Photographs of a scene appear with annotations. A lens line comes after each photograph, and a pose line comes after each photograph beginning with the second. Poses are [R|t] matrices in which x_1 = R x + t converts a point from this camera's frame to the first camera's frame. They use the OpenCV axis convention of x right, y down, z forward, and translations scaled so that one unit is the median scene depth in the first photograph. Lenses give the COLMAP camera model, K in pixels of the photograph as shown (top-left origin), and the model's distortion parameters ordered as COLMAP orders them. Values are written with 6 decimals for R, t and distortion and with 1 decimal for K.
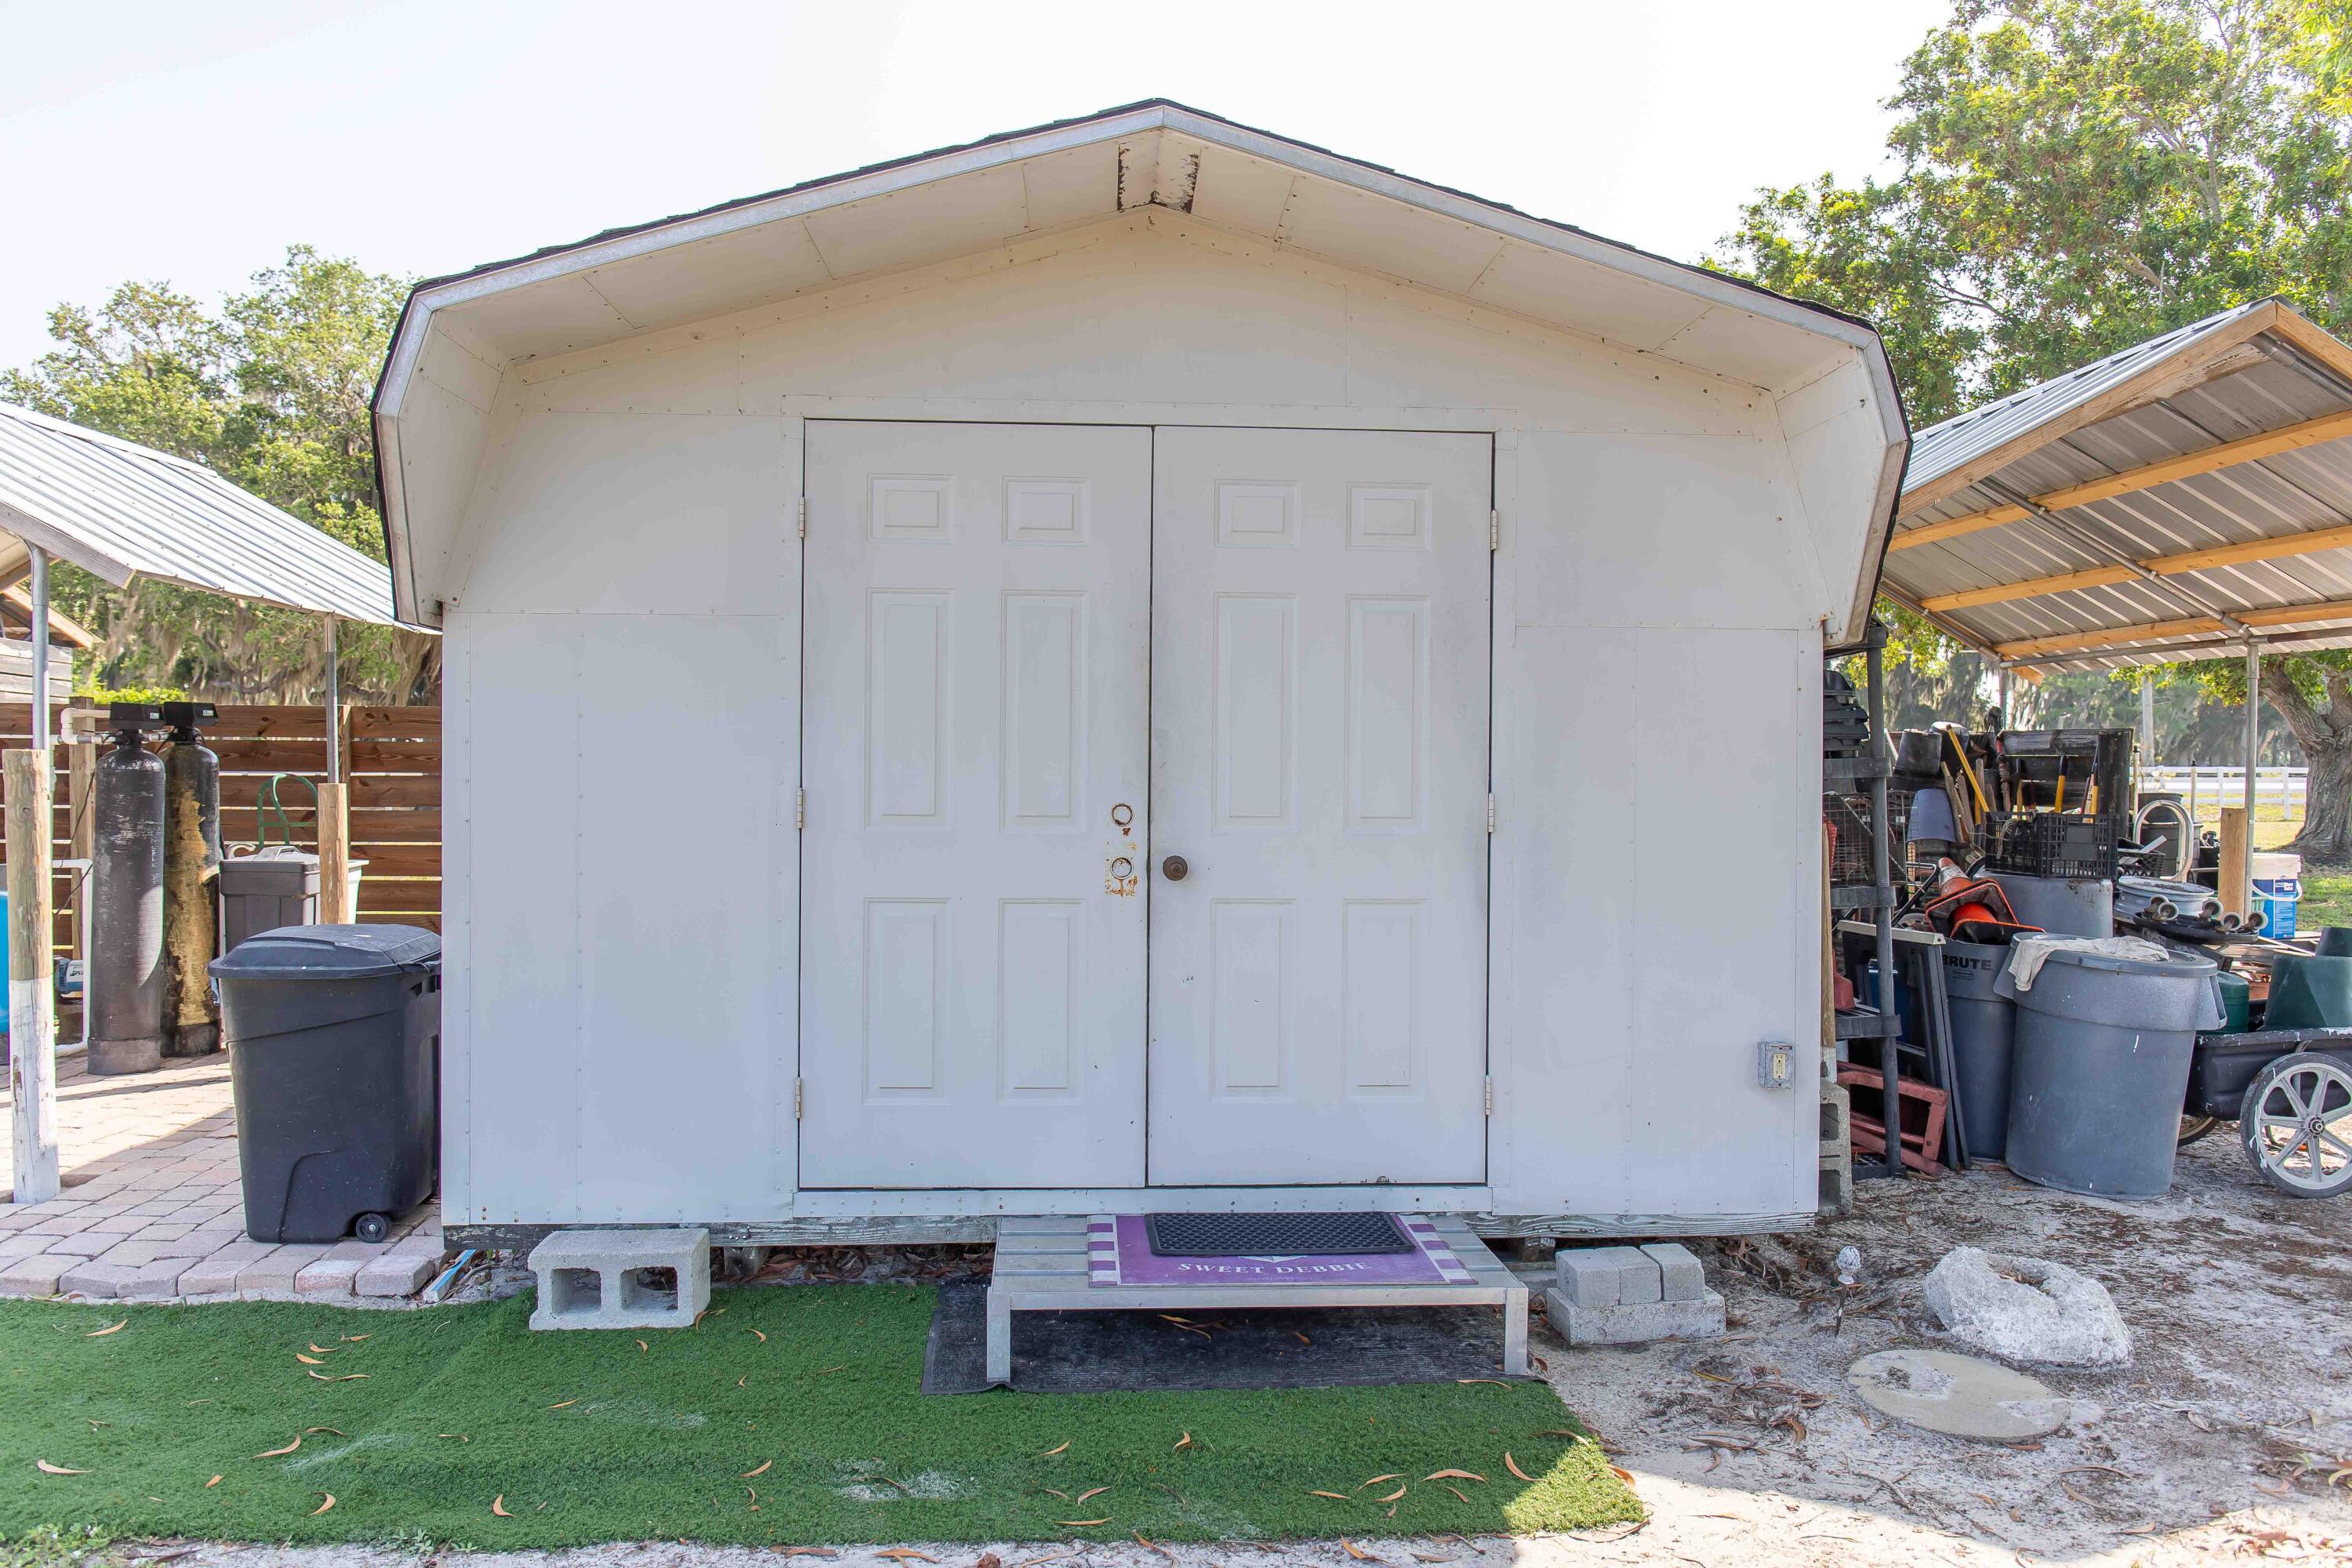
lens RADIAL K [[1565.9, 0, 1147.1], [0, 1565.9, 779.8], [0, 0, 1]] dist [-0.005361, -0.001046]
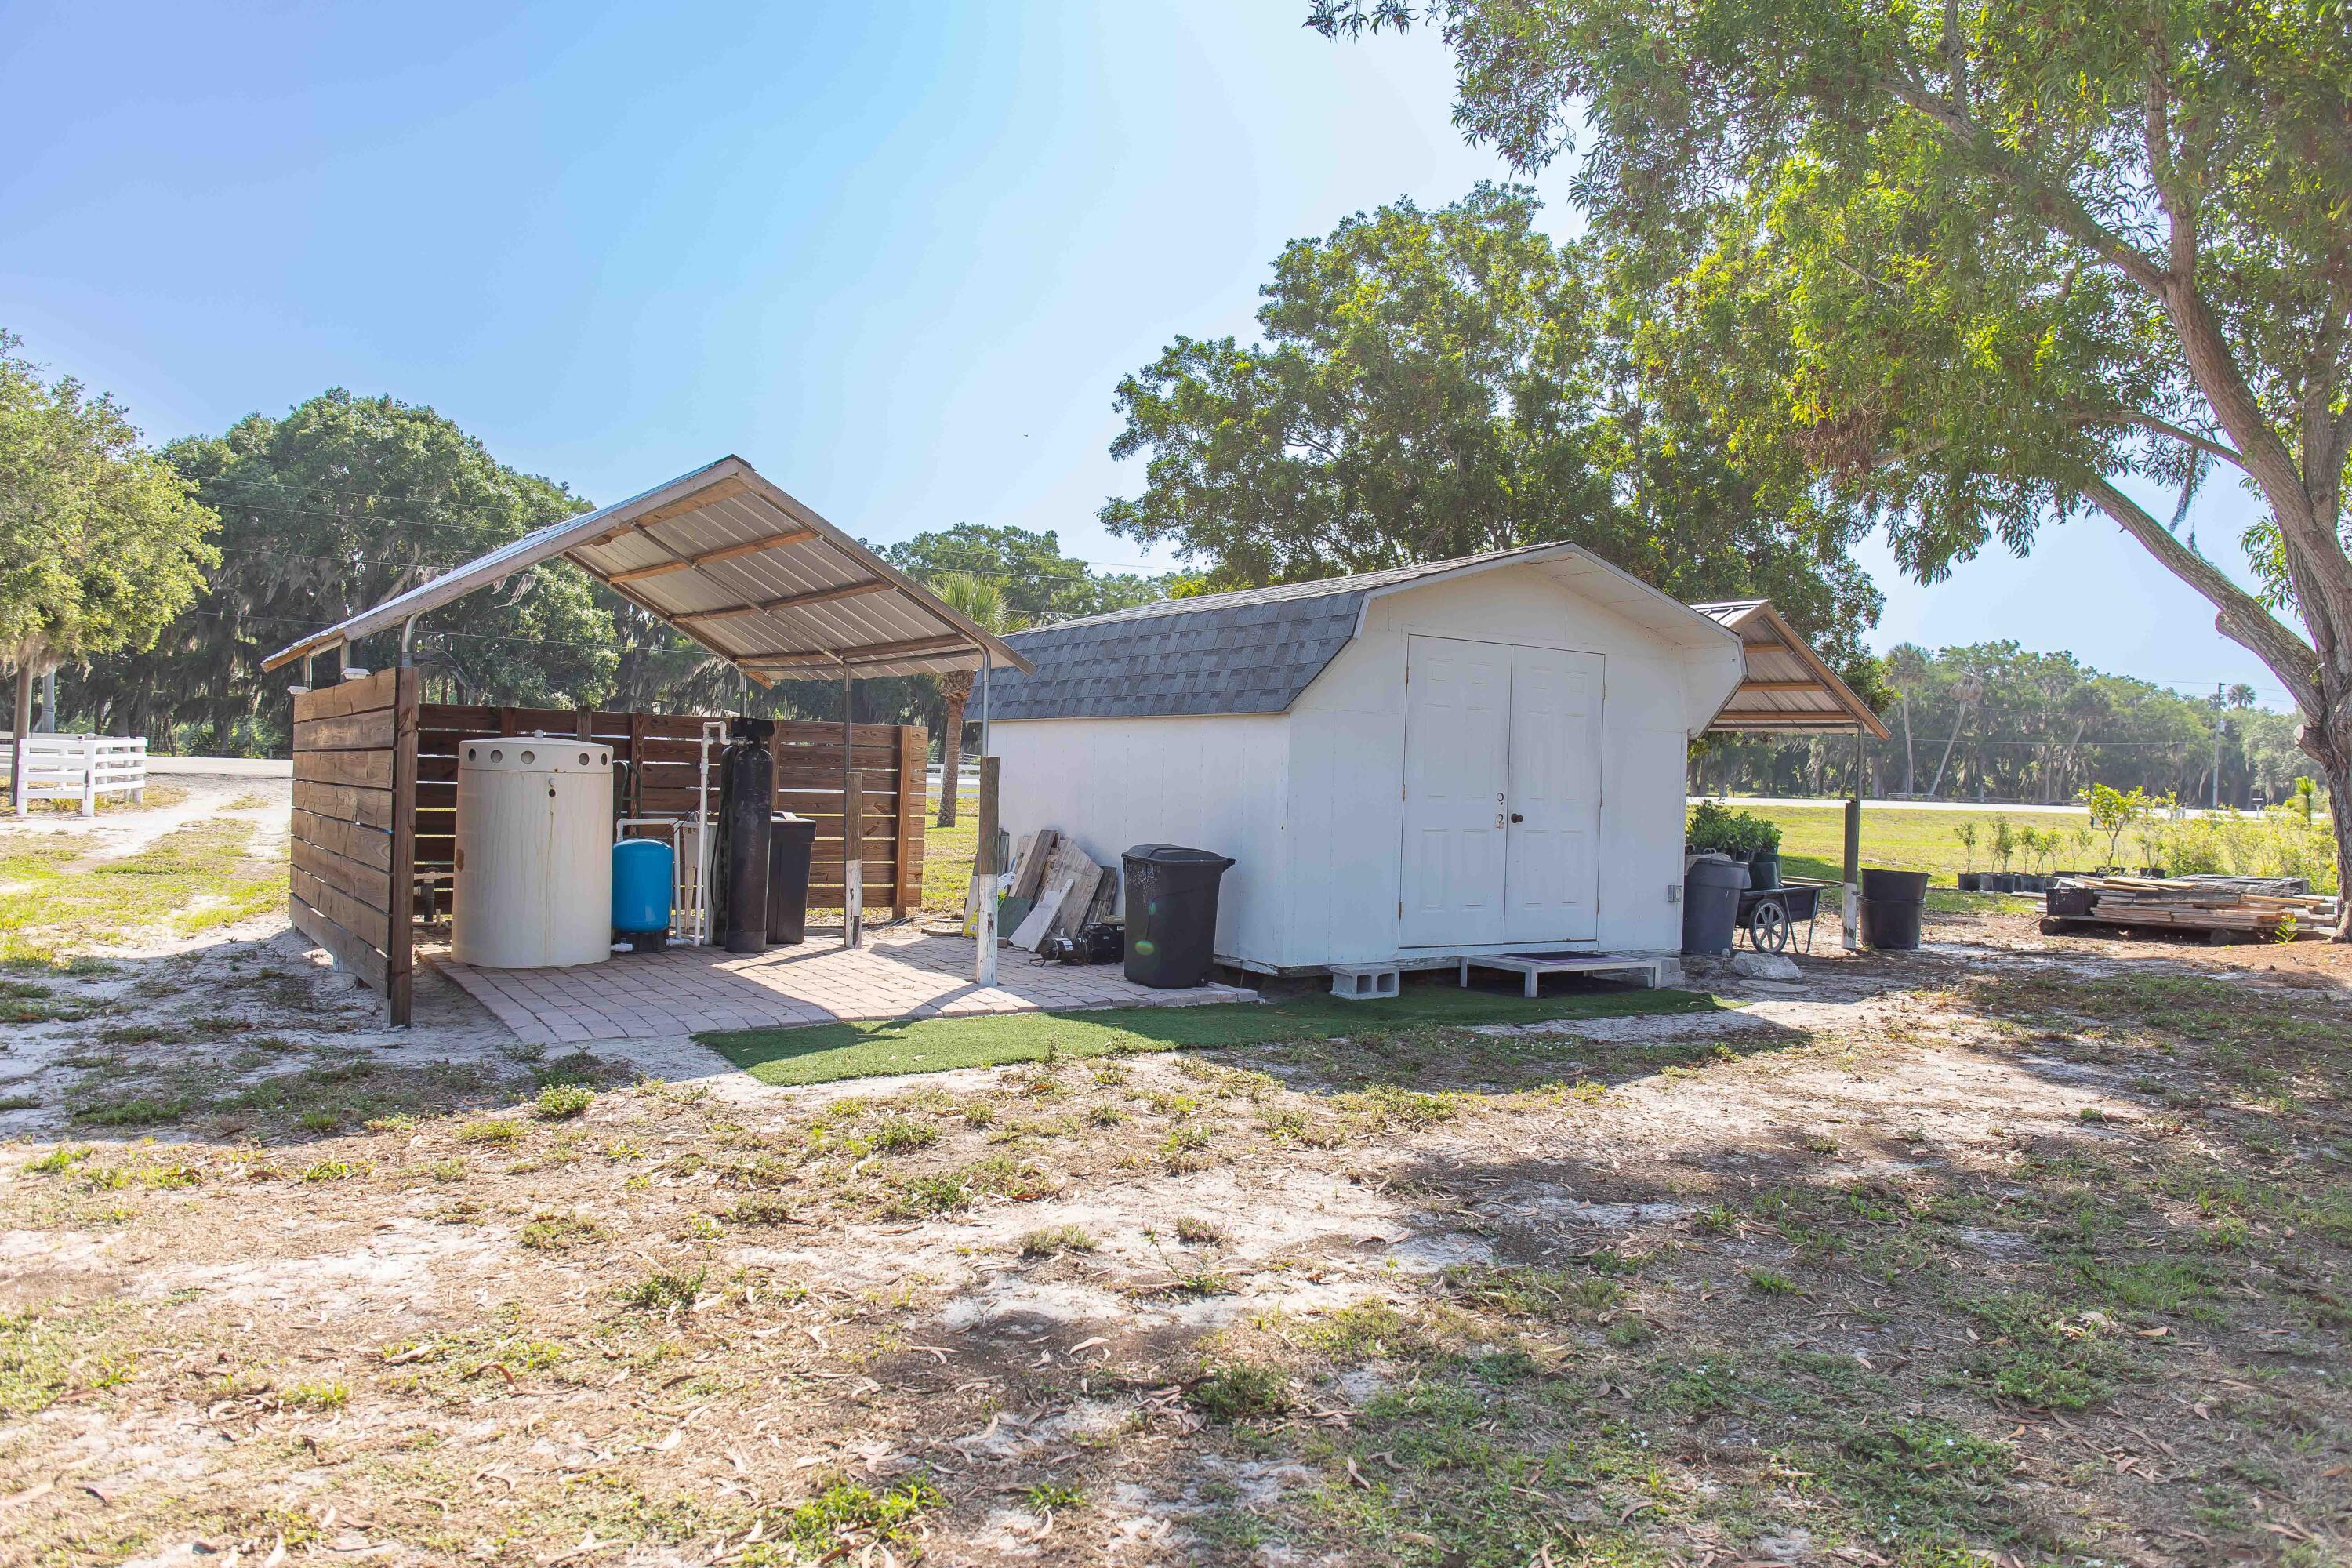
lens RADIAL K [[1565.9, 0, 1147.1], [0, 1565.9, 779.8], [0, 0, 1]] dist [-0.005361, -0.001046]
pose [[0.877084, 0.019488, 0.479942, -1.363466], [-0.017532, 0.999810, -0.008558, 0.020569], [-0.480017, -0.000908, 0.877259, -0.744936]]
